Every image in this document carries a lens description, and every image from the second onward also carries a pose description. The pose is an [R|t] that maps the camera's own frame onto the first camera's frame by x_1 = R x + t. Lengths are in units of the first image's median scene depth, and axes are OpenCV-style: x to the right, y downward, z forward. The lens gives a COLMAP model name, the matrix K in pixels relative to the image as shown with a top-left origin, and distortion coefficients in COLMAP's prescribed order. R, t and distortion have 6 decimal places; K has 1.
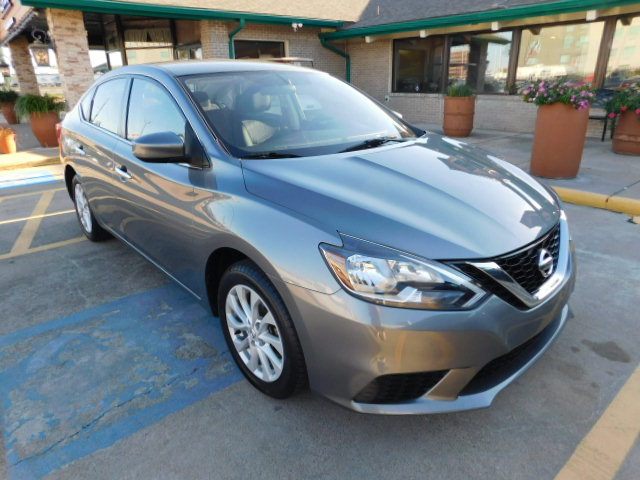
lens RADIAL K [[422.3, 0, 320.9], [0, 422.3, 236.9], [0, 0, 1]] dist [-0.051882, 0.037798]
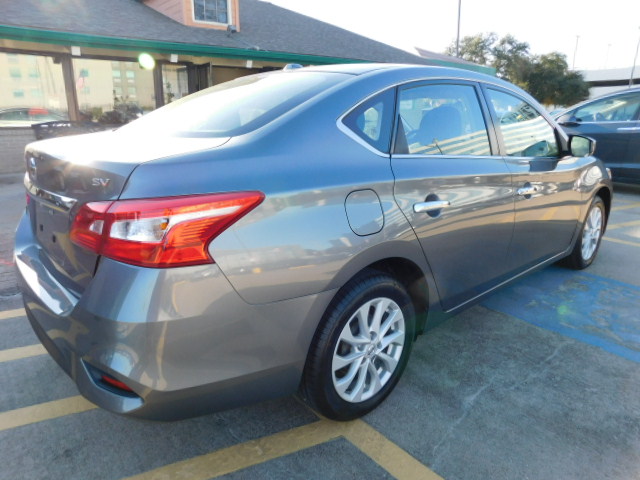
lens RADIAL K [[440.4, 0, 320.2], [0, 440.4, 244.9], [0, 0, 1]] dist [-0.052315, 0.027717]
pose [[0.000930, -0.266572, 0.963815, -1.180950], [0.354269, 0.901393, 0.248965, -0.364091], [-0.935143, 0.341218, 0.095276, 1.146248]]
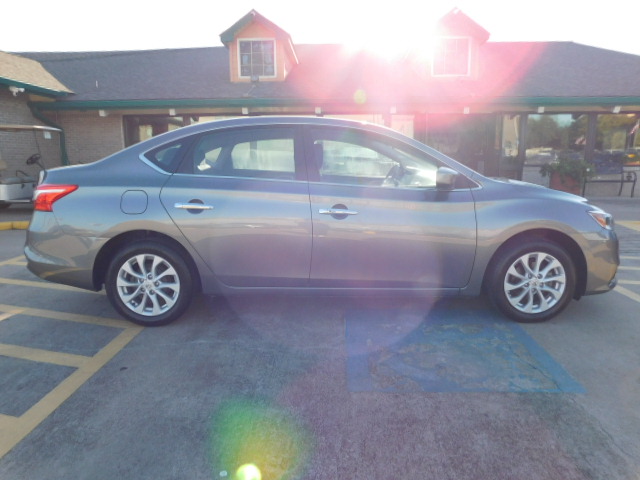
lens RADIAL K [[440.4, 0, 323.1], [0, 440.4, 238.1], [0, 0, 1]] dist [-0.052315, 0.027717]
pose [[0.656063, -0.113688, 0.746094, -1.126932], [0.254253, 0.964094, -0.076666, -0.008771], [-0.710589, 0.239994, 0.661412, 0.253396]]
